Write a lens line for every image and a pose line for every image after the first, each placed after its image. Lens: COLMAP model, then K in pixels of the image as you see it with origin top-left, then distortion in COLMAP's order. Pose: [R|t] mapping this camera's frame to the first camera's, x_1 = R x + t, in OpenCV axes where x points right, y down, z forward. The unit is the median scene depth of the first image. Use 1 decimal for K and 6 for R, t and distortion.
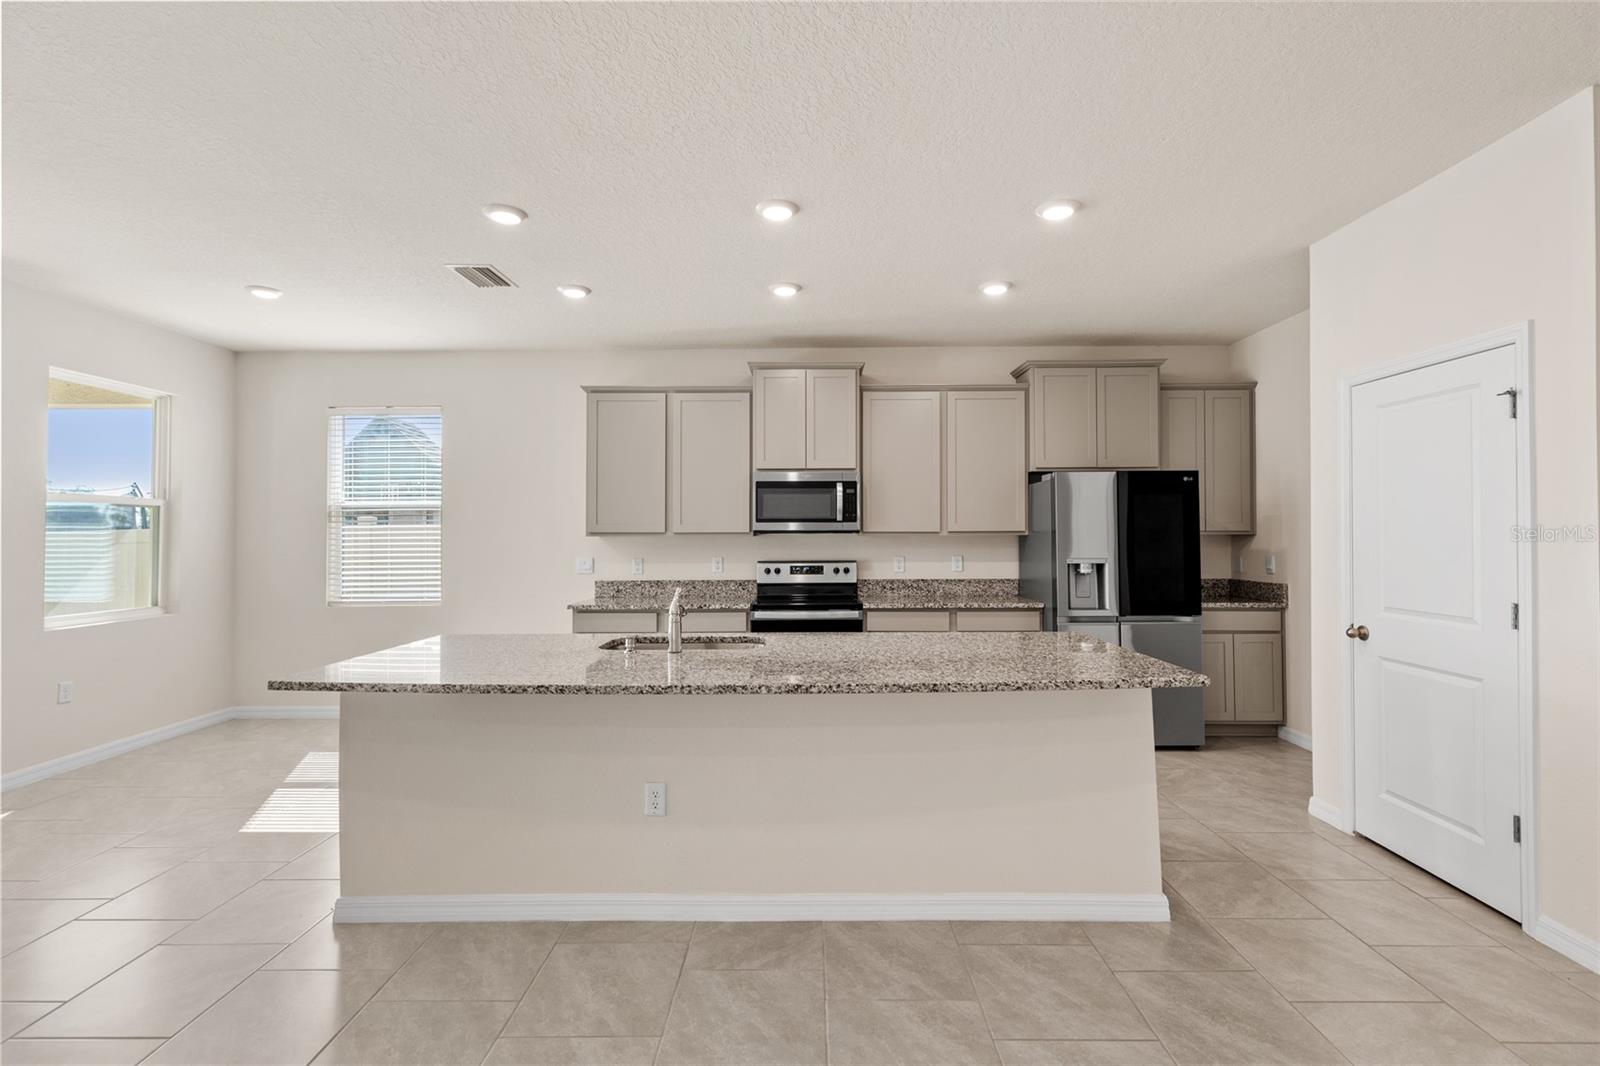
lens RADIAL K [[710.1, 0, 800.0], [0, 710.1, 529.8], [0, 0, 1]] dist [0.000573, 0.000246]
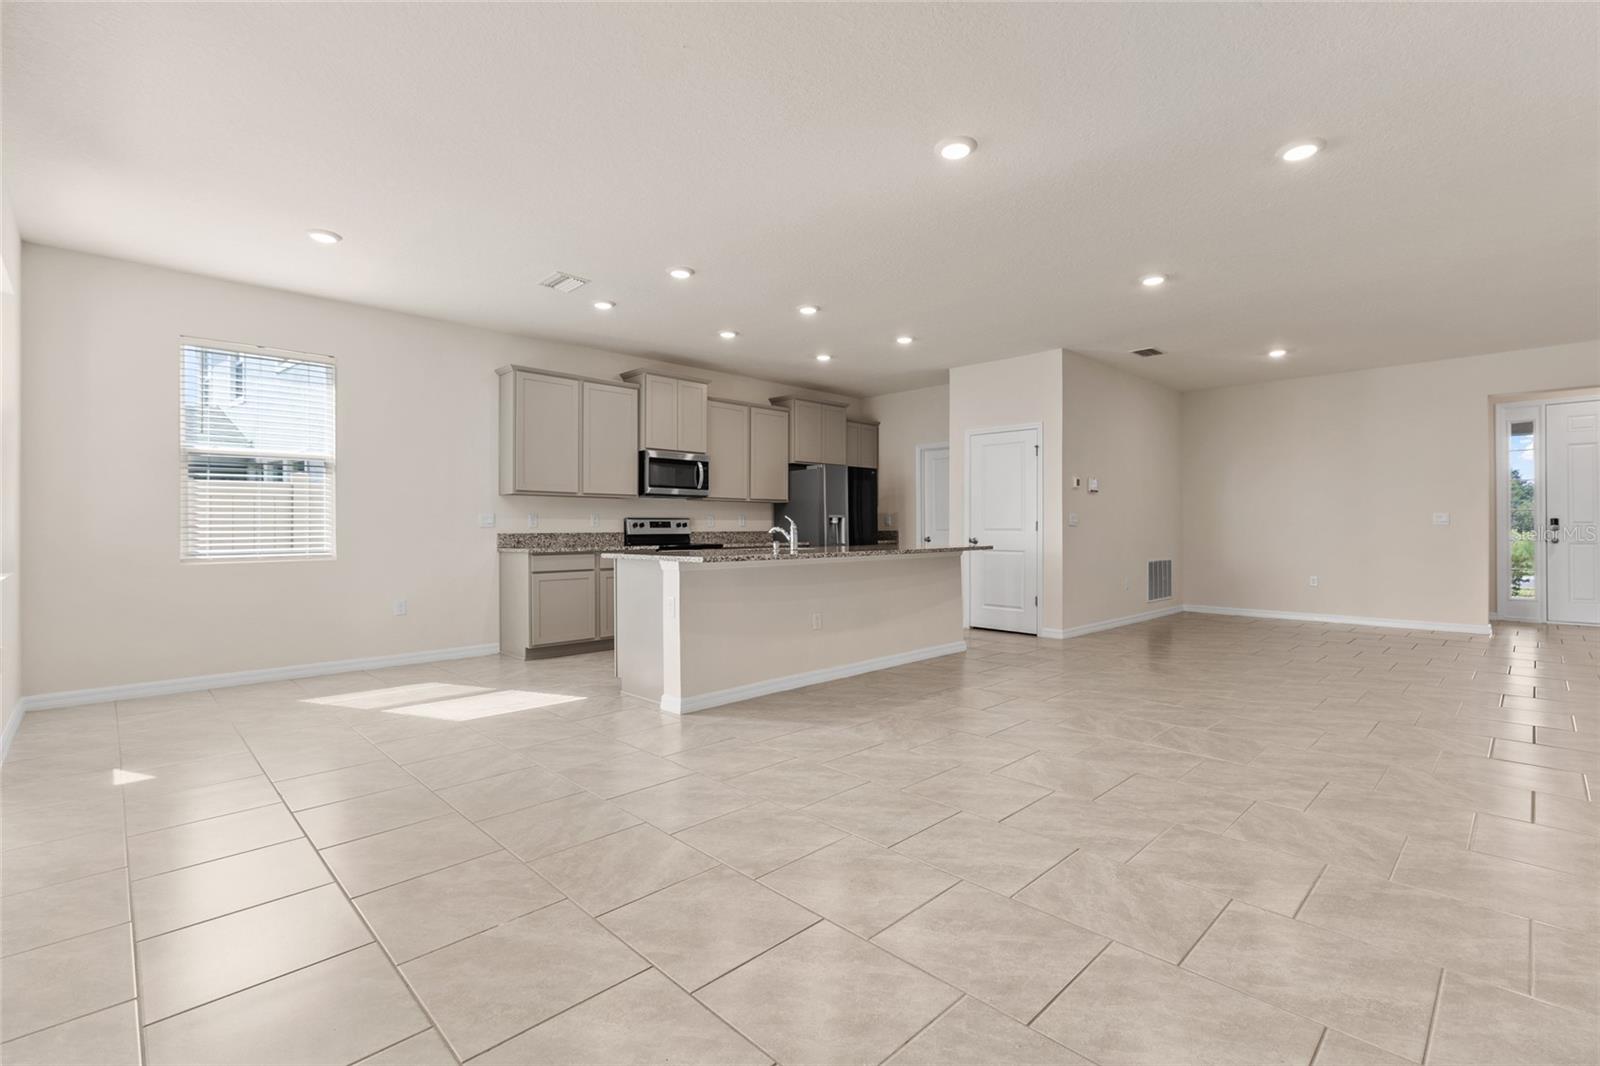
lens RADIAL K [[712.8, 0, 800.0], [0, 712.8, 533.0], [0, 0, 1]] dist [-0.000258, 0.000107]
pose [[0.709160, -0.003883, 0.705036, -0.800401], [-0.005512, 0.999924, 0.011052, 0.058861], [-0.705026, -0.011724, 0.709085, -0.166374]]
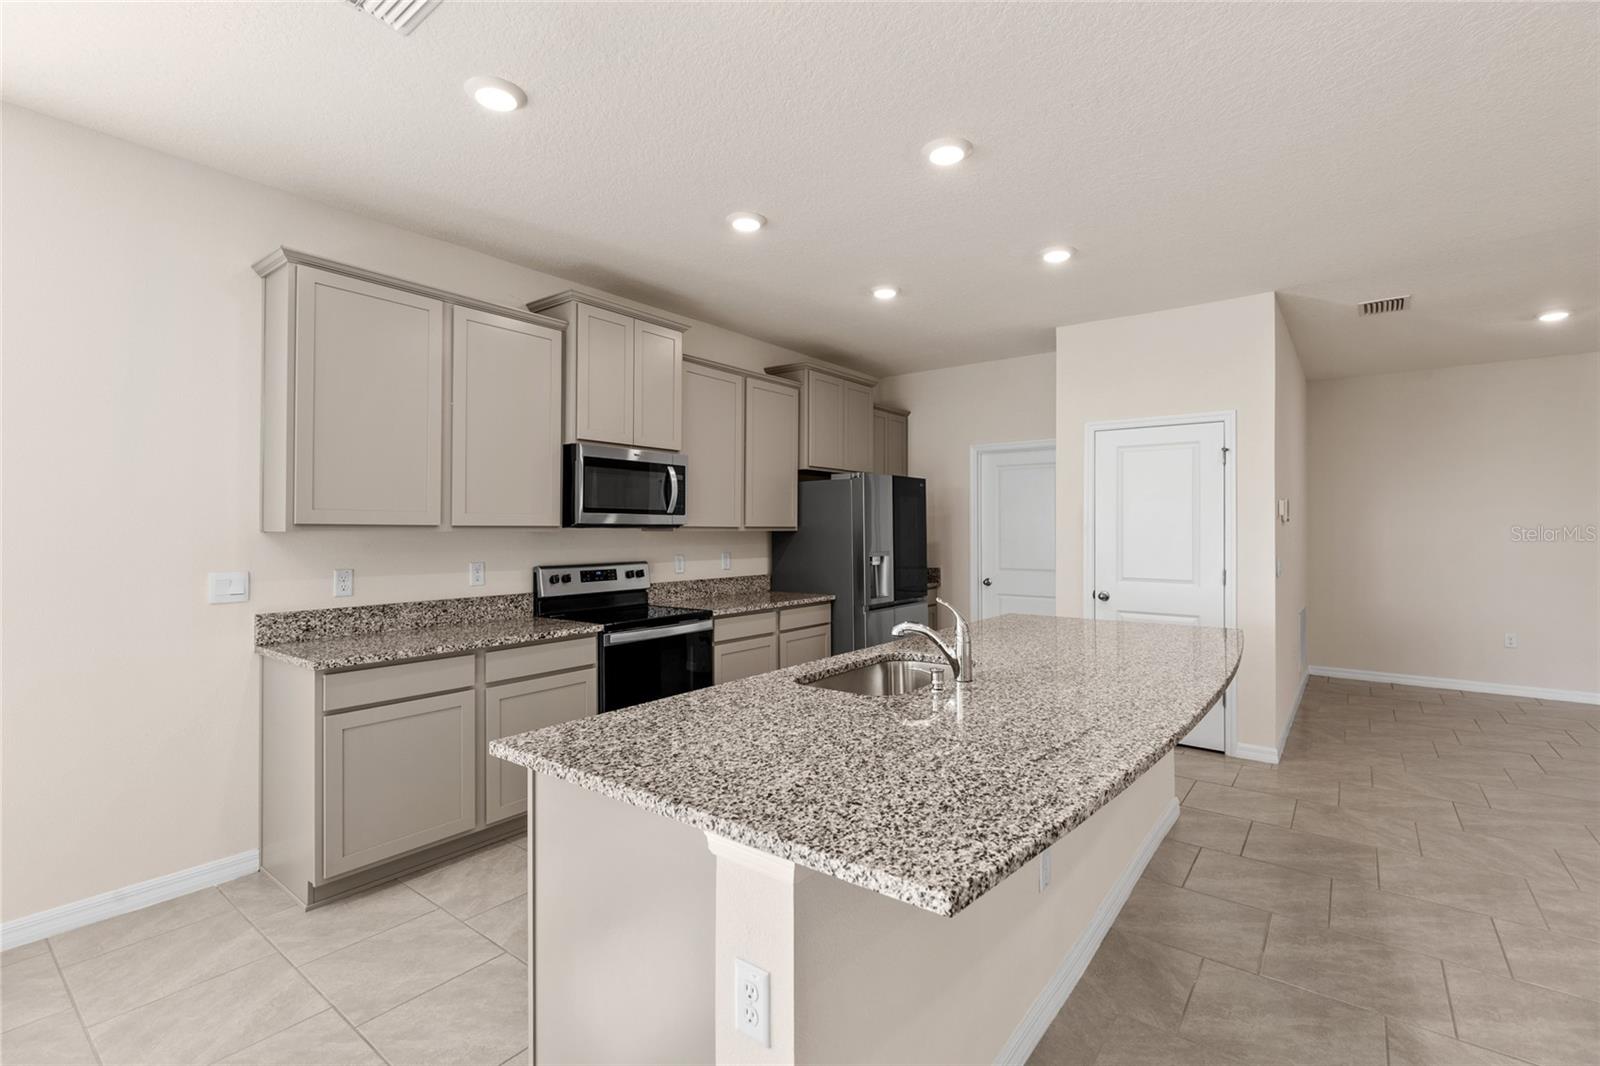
lens RADIAL K [[712.8, 0, 800.0], [0, 712.8, 533.0], [0, 0, 1]] dist [-0.000258, 0.000107]
pose [[0.605367, -0.000652, 0.795946, -0.497871], [-0.008599, 0.999936, 0.007359, 0.003016], [-0.795900, -0.011300, 0.605323, 0.372615]]
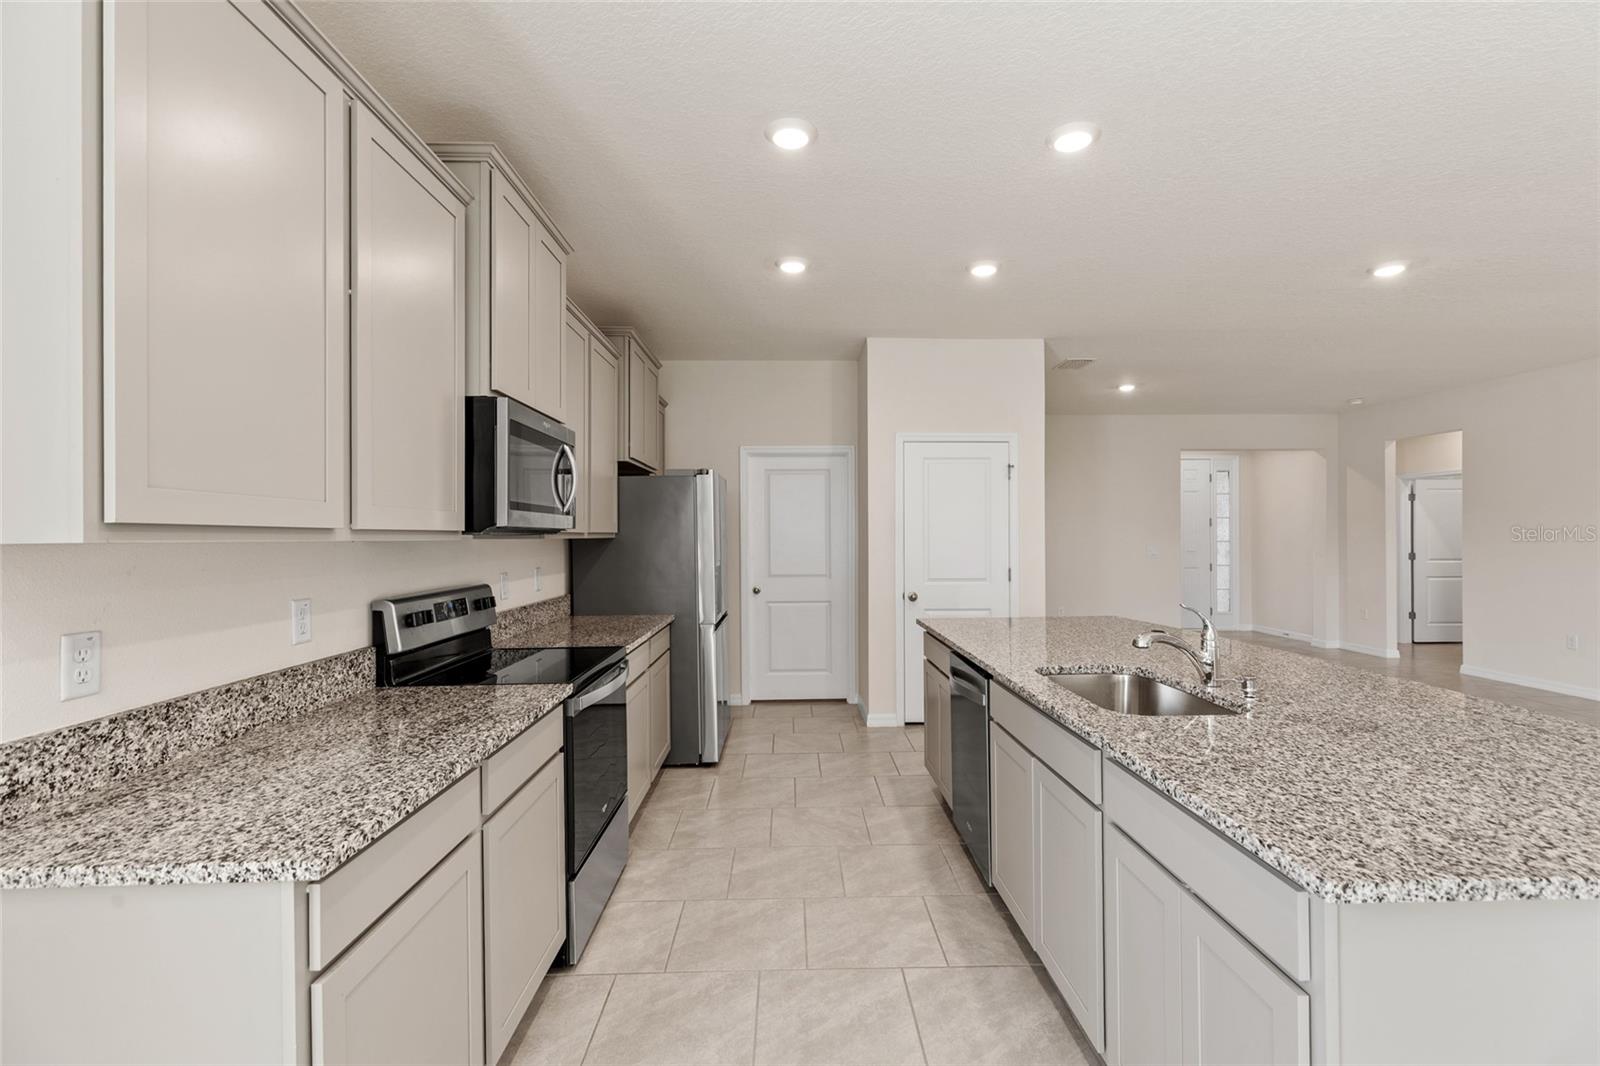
lens RADIAL K [[721.3, 0, 800.0], [0, 721.3, 533.0], [0, 0, 1]] dist [0.003398, 0.000477]
pose [[-0.030303, 0.006817, 0.999517, -0.518699], [-0.003195, 0.999971, -0.006917, 0.007291], [-0.999536, -0.003403, -0.030281, 0.810763]]
